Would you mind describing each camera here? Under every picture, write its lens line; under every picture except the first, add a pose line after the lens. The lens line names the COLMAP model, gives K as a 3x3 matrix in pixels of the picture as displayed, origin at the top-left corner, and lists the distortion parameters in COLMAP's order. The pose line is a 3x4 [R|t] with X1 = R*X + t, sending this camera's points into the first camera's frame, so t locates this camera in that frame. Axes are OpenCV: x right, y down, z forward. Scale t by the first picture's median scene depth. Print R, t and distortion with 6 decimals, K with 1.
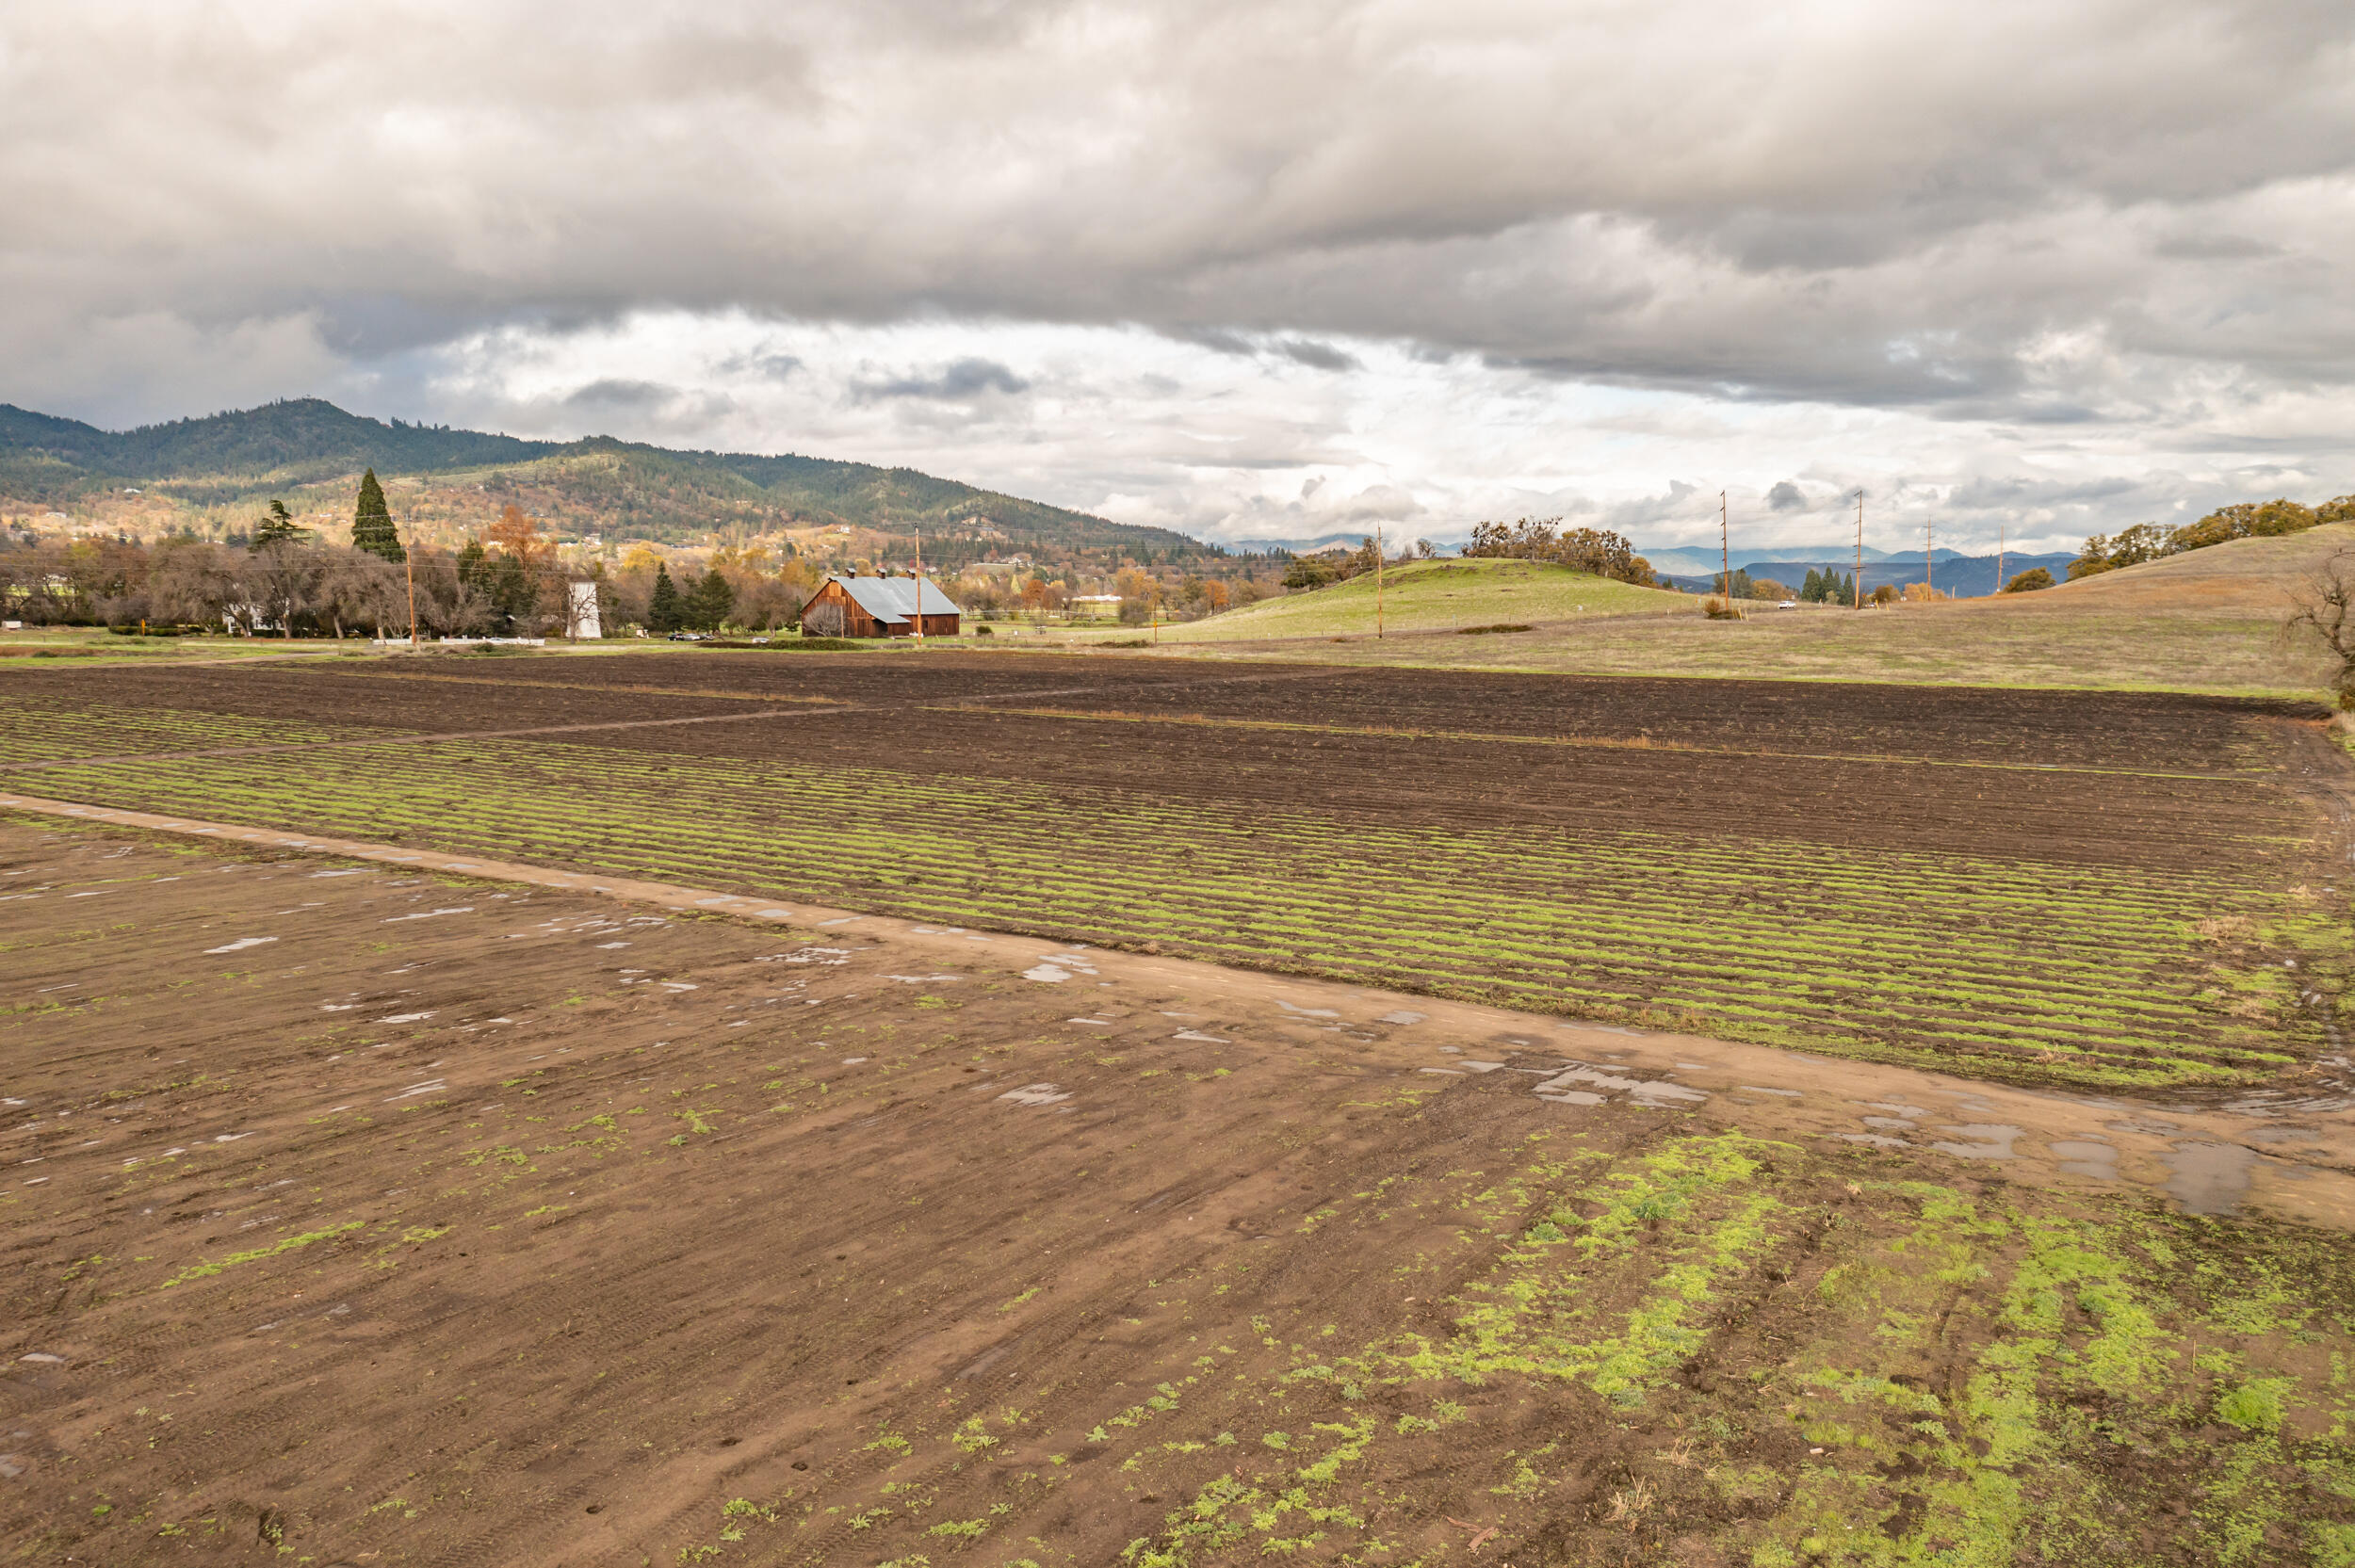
lens RADIAL K [[1840.7, 0, 1190.3], [0, 1840.7, 799.1], [0, 0, 1]] dist [-0.011797, -0.012561]
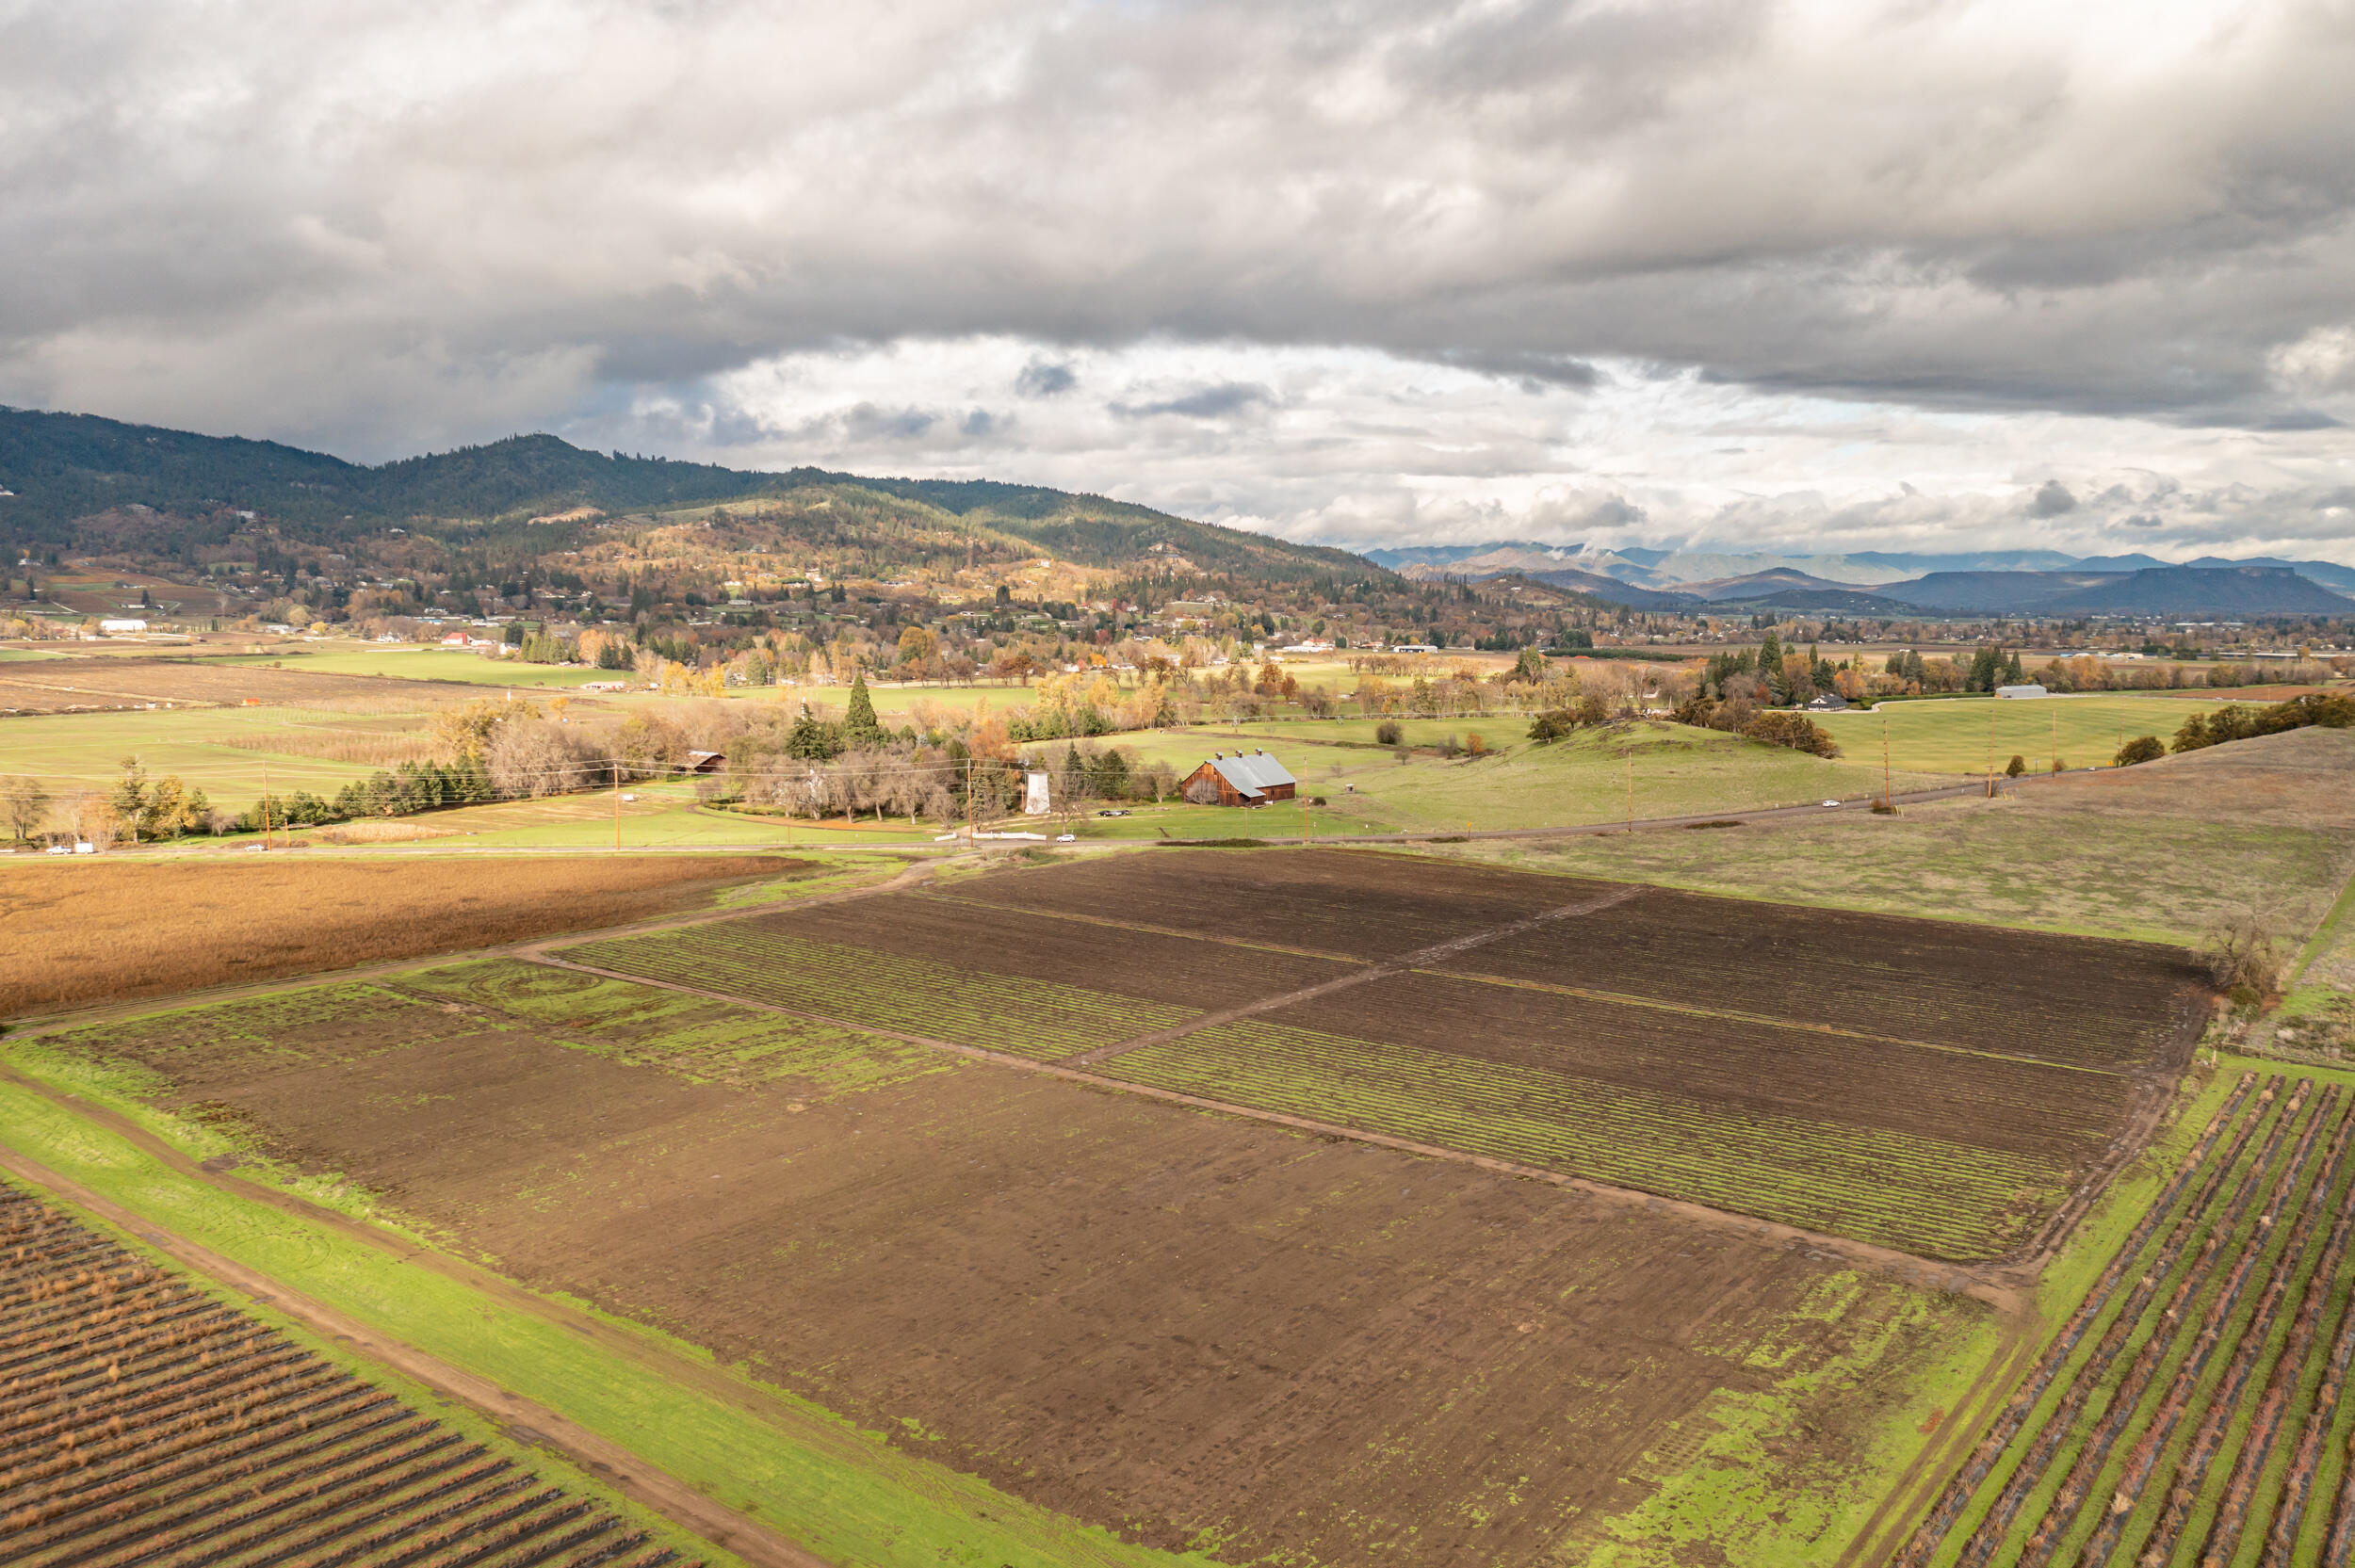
lens RADIAL K [[1840.7, 0, 1176.6], [0, 1840.7, 772.7], [0, 0, 1]] dist [-0.011797, -0.012561]
pose [[0.995481, 0.005708, -0.094791, -0.025084], [-0.007119, 0.999869, -0.014549, -0.025814], [0.094696, 0.015158, 0.995391, -0.098055]]
